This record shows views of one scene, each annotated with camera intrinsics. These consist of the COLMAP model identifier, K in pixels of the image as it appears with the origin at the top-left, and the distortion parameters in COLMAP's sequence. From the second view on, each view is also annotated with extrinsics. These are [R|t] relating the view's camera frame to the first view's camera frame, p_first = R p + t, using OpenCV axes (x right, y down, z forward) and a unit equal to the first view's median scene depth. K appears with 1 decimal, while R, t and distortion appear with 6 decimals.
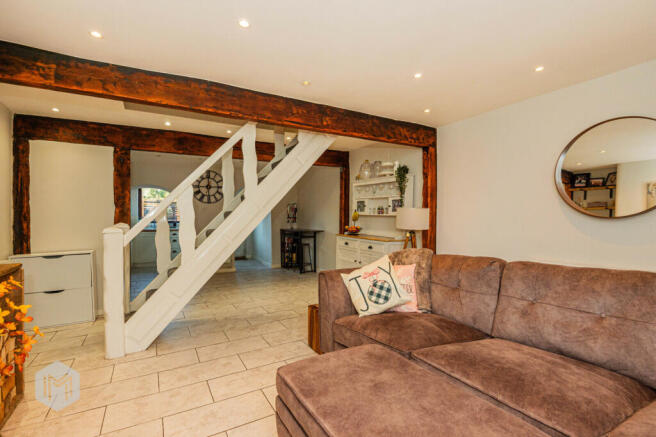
lens RADIAL K [[306.1, 0, 328.4], [0, 306.1, 217.2], [0, 0, 1]] dist [-0.002667, -0.000928]
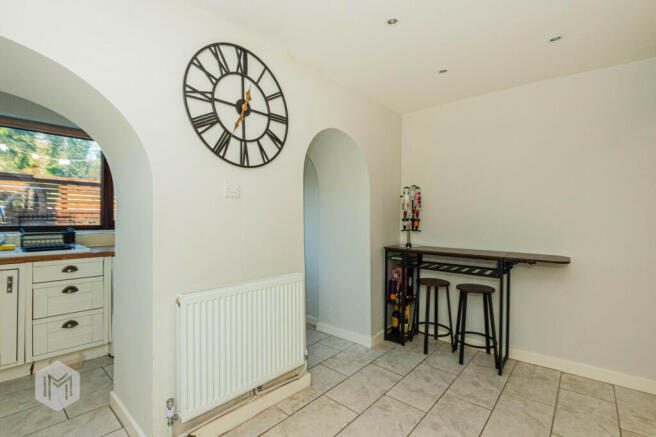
lens RADIAL K [[306.1, 0, 323.4], [0, 306.1, 213.5], [0, 0, 1]] dist [-0.002667, -0.000928]
pose [[0.945851, 0.030582, 0.323157, -0.412482], [-0.038864, 0.999060, 0.019205, -0.011835], [-0.322266, -0.030724, 0.946150, 0.716820]]
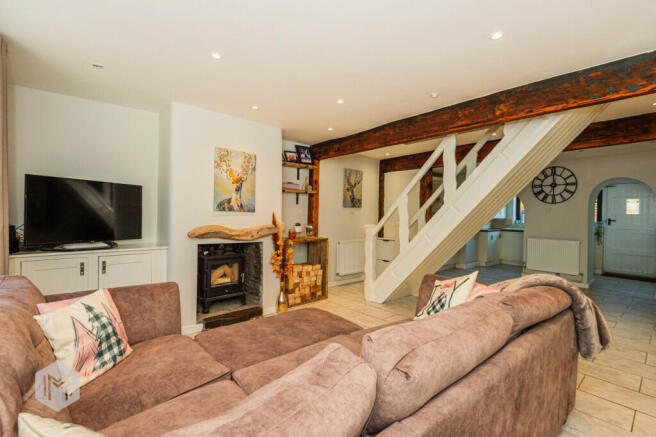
lens RADIAL K [[306.1, 0, 324.3], [0, 306.1, 216.1], [0, 0, 1]] dist [-0.002667, -0.000928]
pose [[0.160164, 0.012821, -0.987007, 0.386741], [-0.009097, 0.999892, 0.011513, -0.012781], [0.987048, 0.007135, 0.160264, 0.196687]]
